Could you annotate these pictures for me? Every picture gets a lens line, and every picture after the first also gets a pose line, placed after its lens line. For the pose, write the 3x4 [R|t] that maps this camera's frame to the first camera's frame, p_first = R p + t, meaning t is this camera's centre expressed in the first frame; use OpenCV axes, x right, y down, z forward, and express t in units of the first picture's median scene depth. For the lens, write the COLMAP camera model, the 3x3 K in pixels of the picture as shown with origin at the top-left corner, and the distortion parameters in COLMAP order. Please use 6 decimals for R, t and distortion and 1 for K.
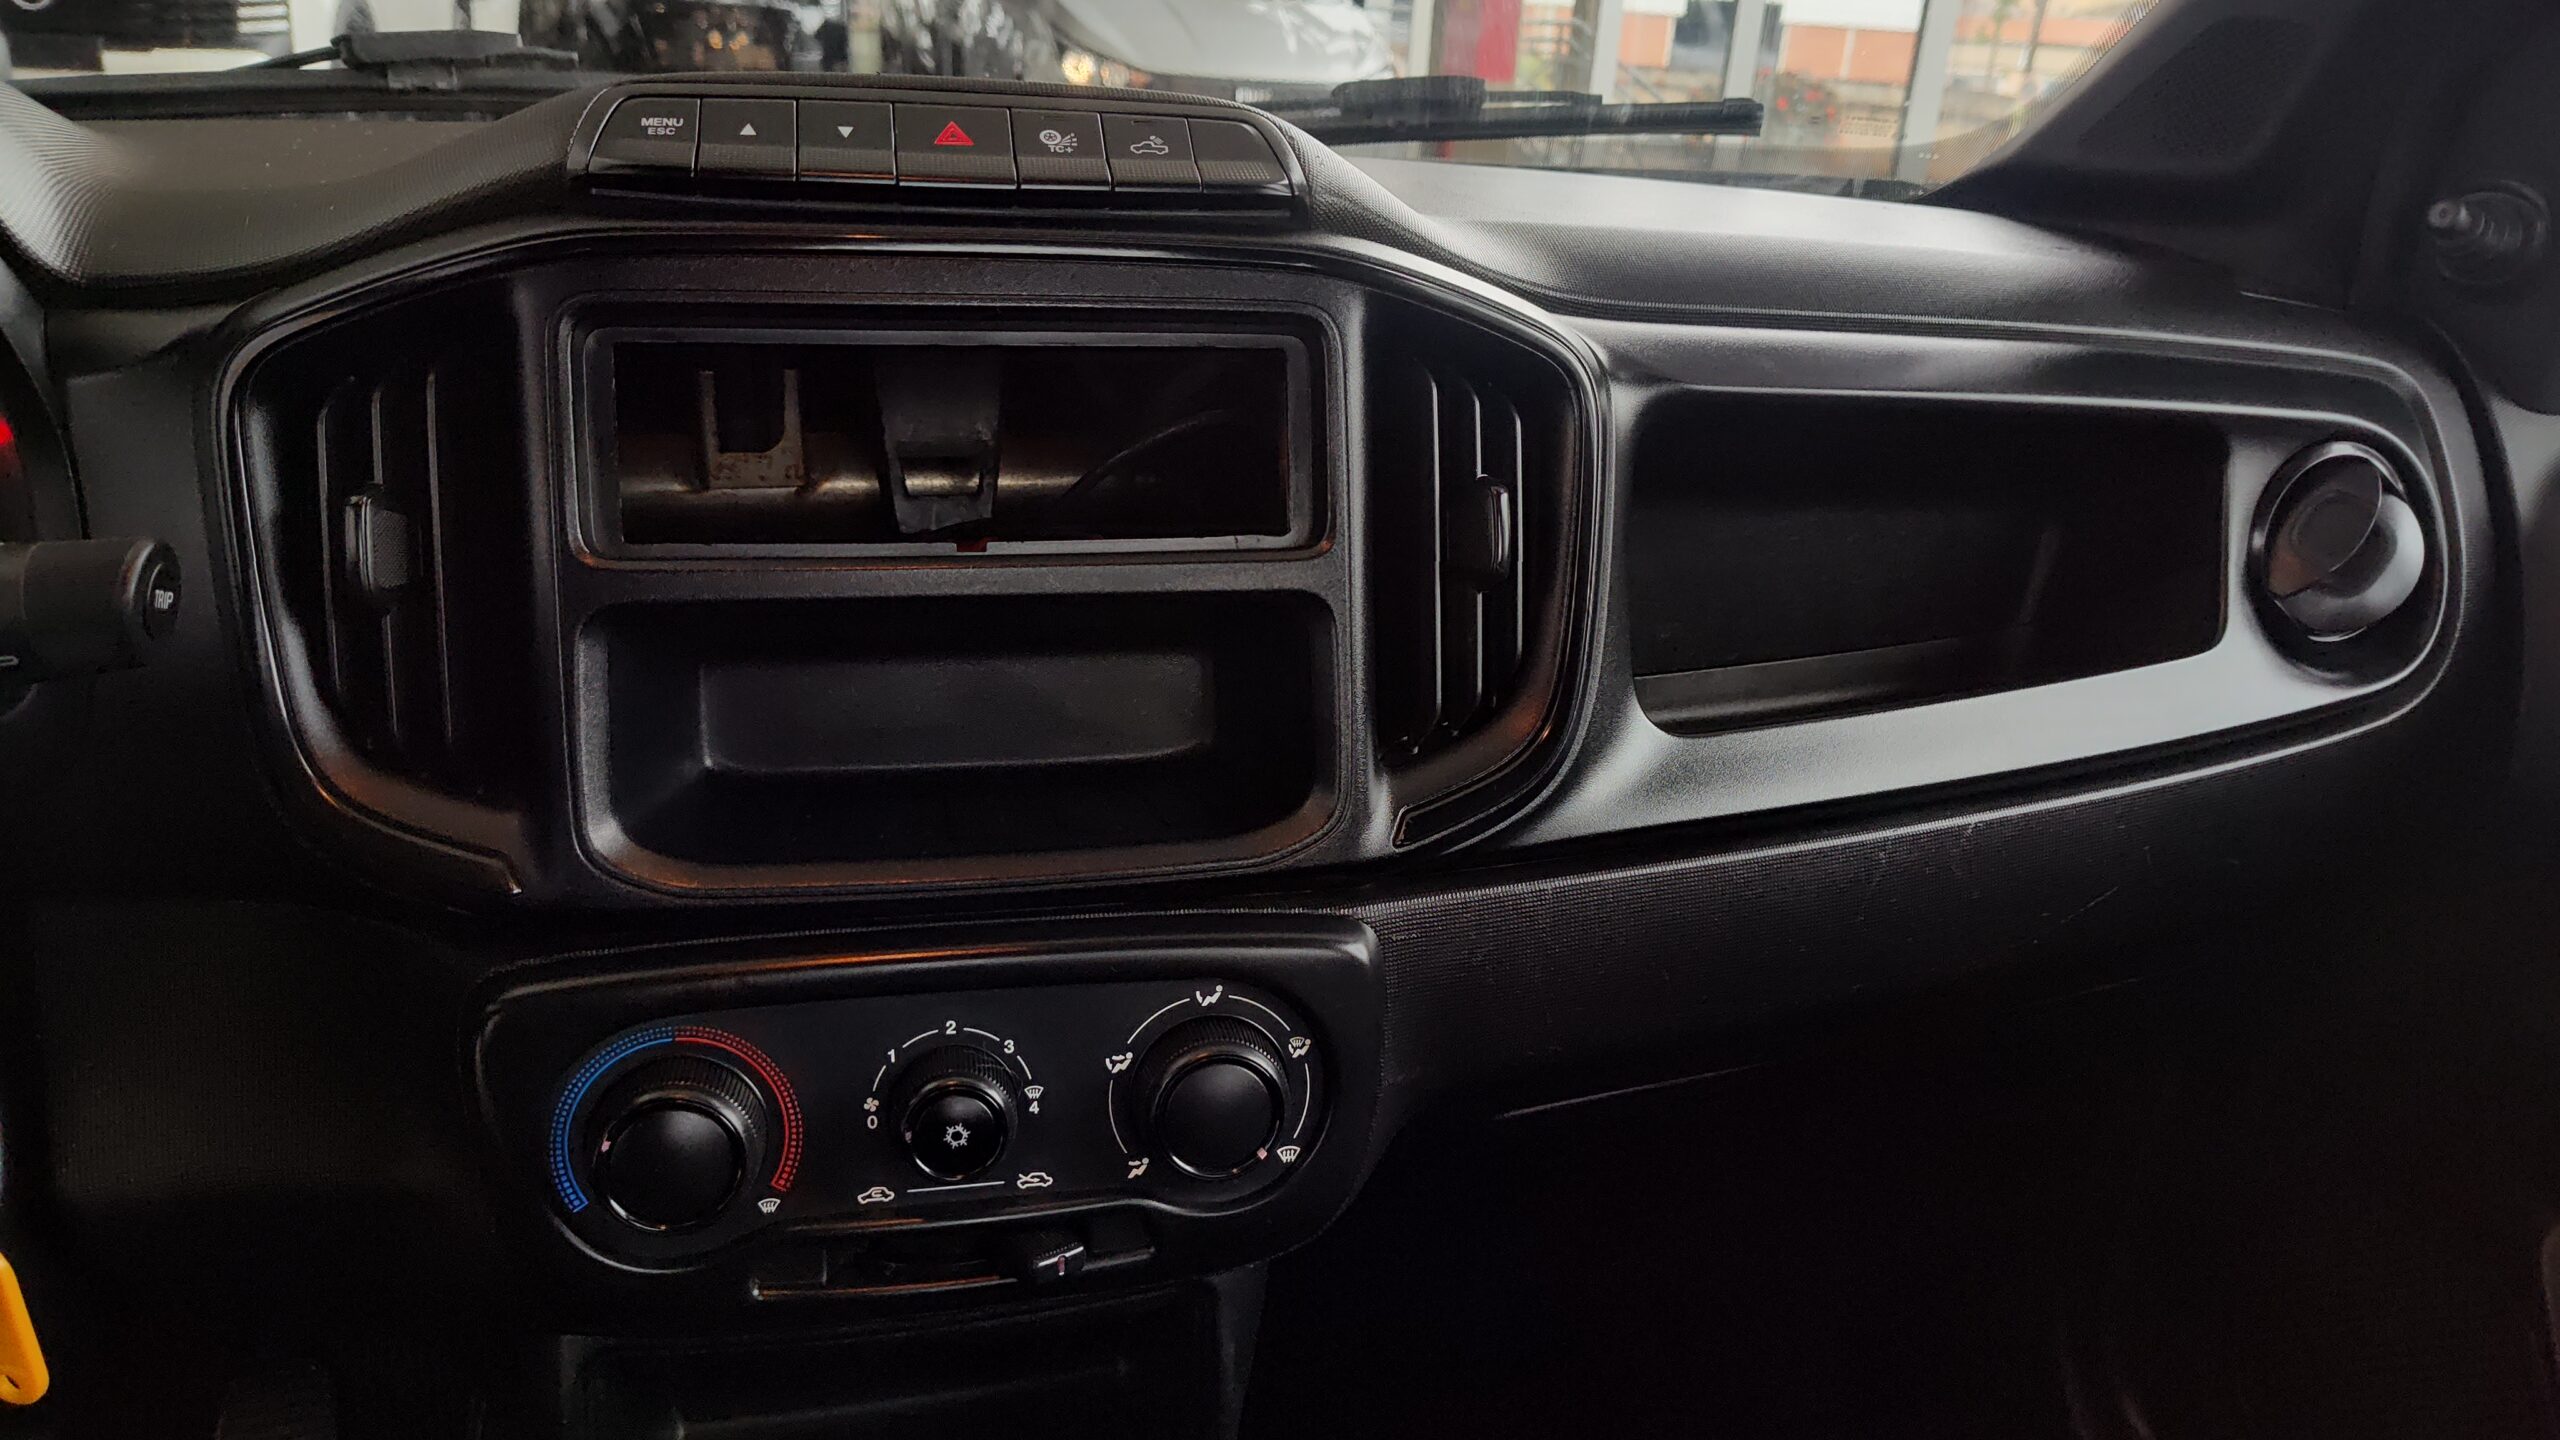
lens RADIAL K [[1774.9, 0, 1201.8], [0, 1774.9, 686.2], [0, 0, 1]] dist [0.018727, -0.035243]
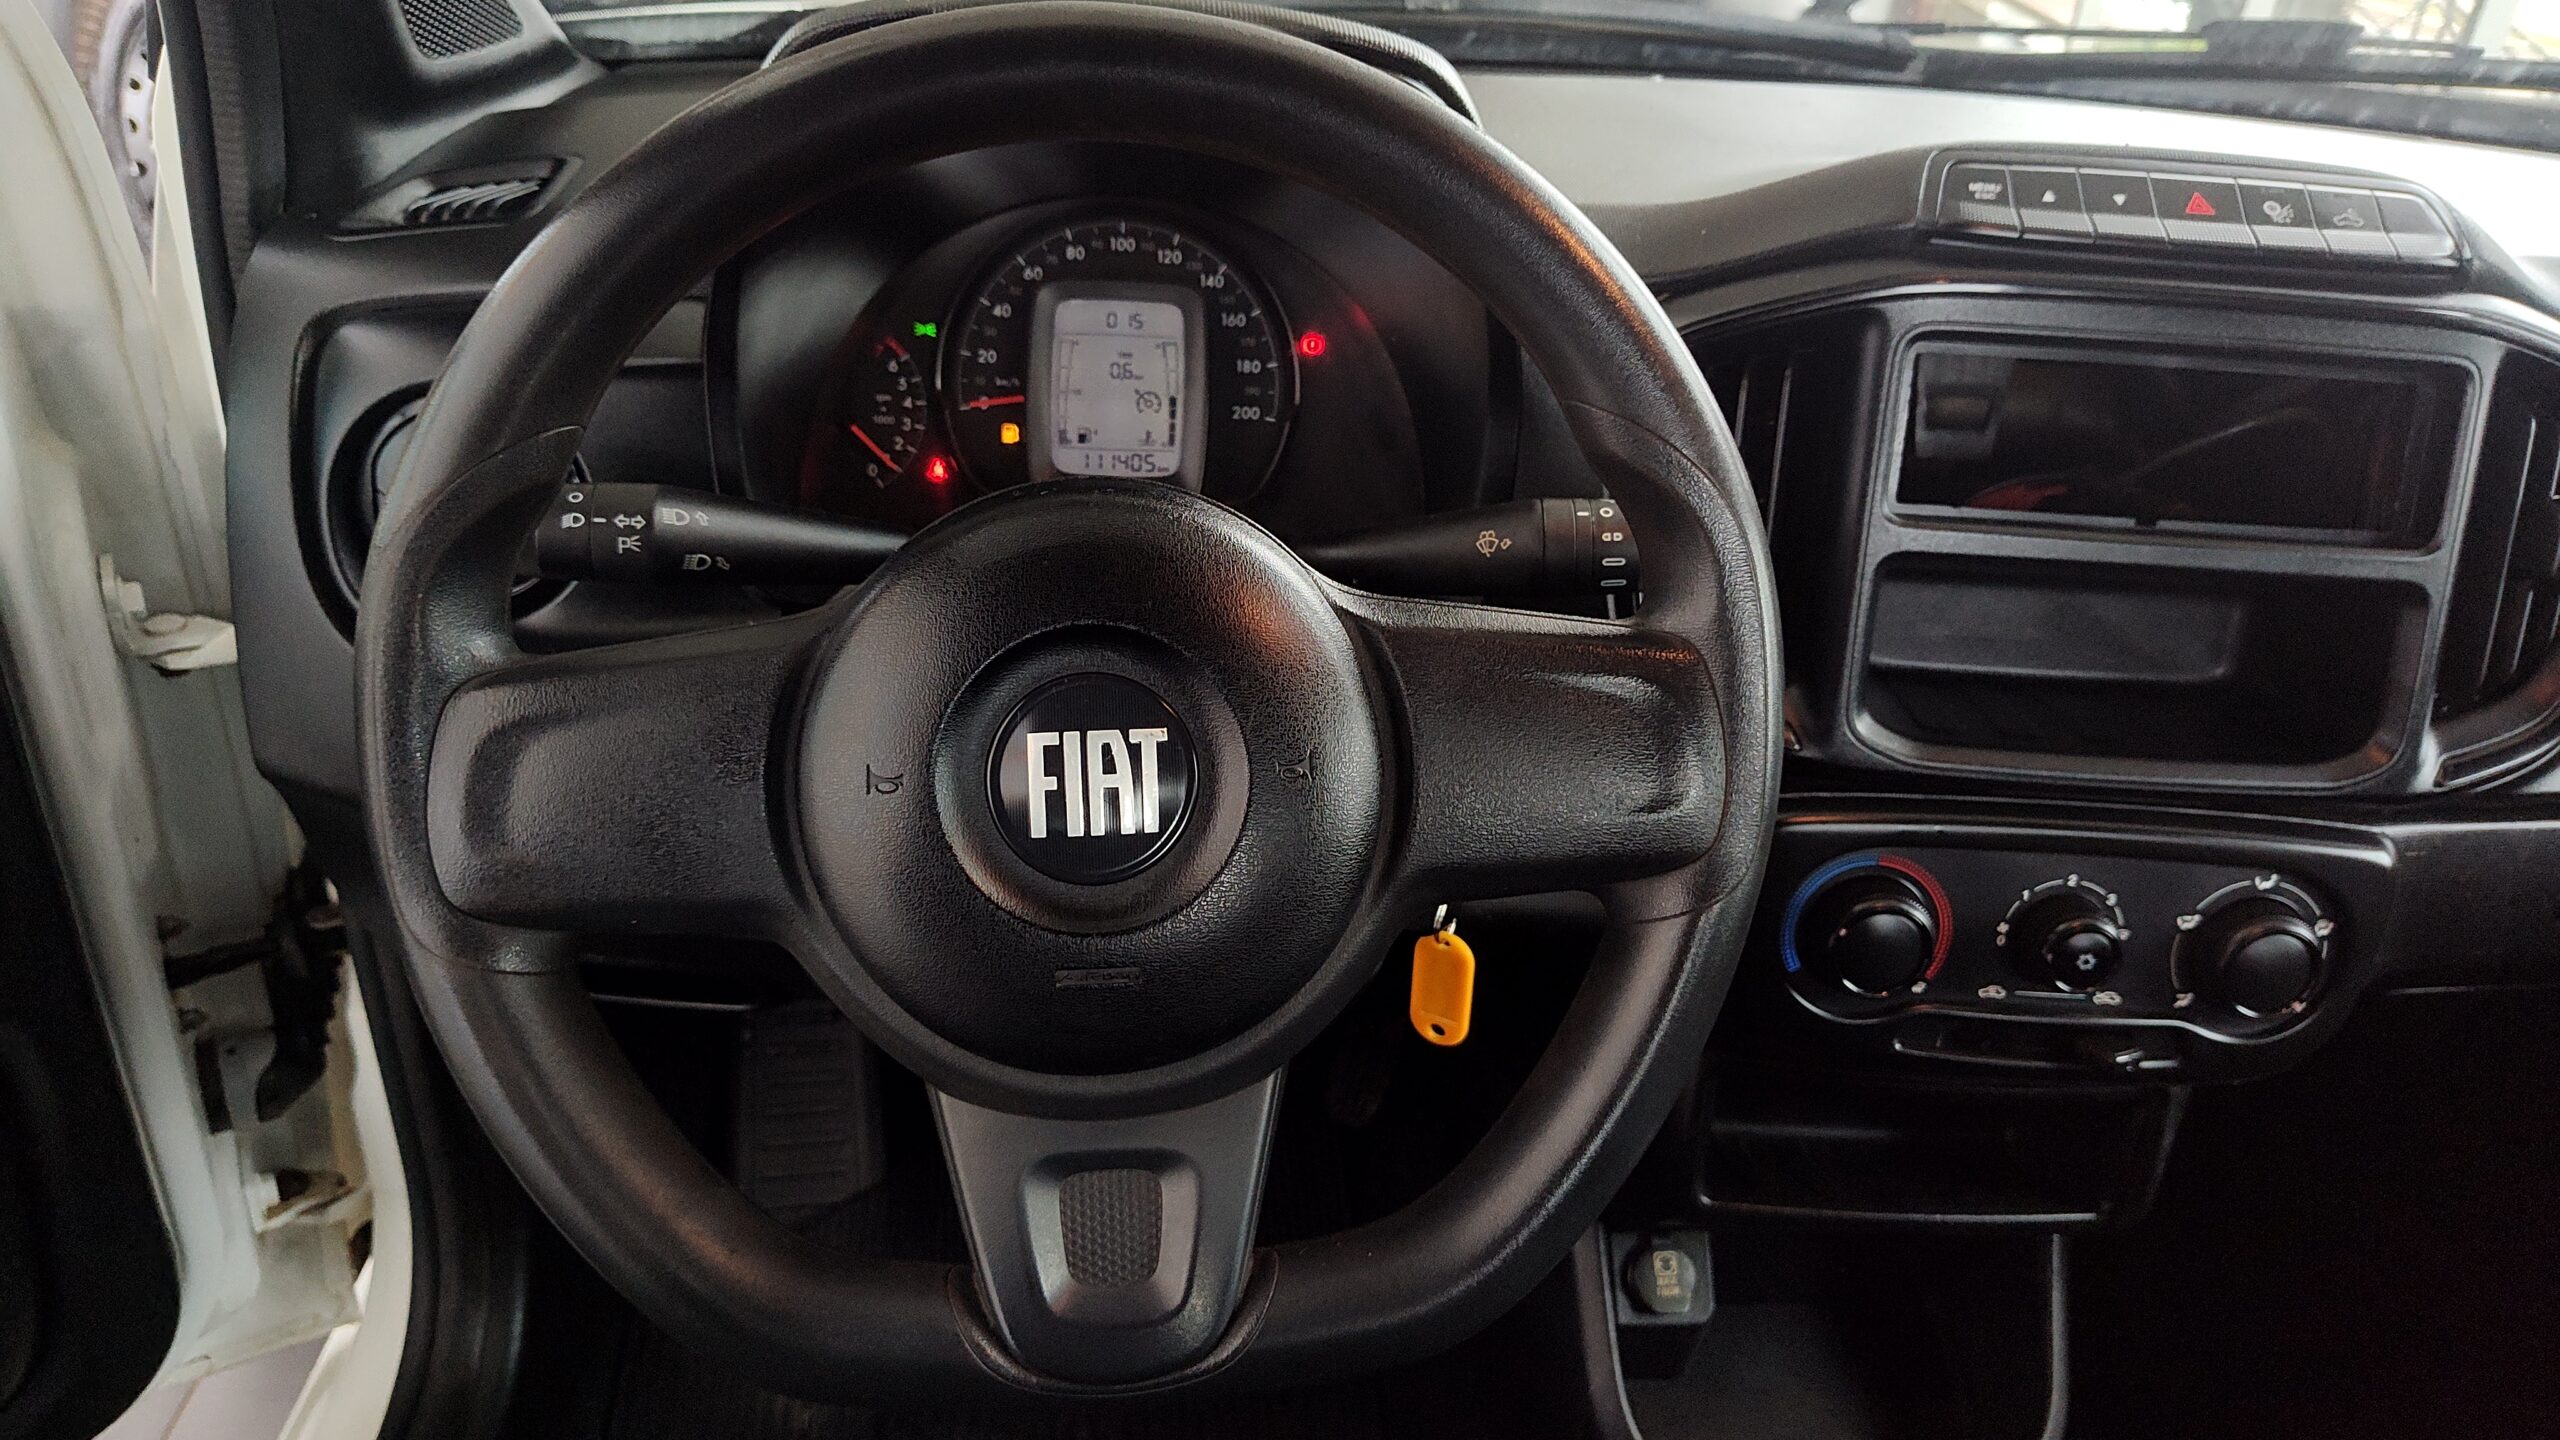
lens RADIAL K [[1774.9, 0, 1268.7], [0, 1774.9, 719.8], [0, 0, 1]] dist [0.018727, -0.035243]
pose [[0.976364, 0.117942, -0.181117, -0.489867], [-0.092528, 0.985404, 0.142892, -0.061441], [0.195326, -0.122756, 0.973025, -0.399345]]
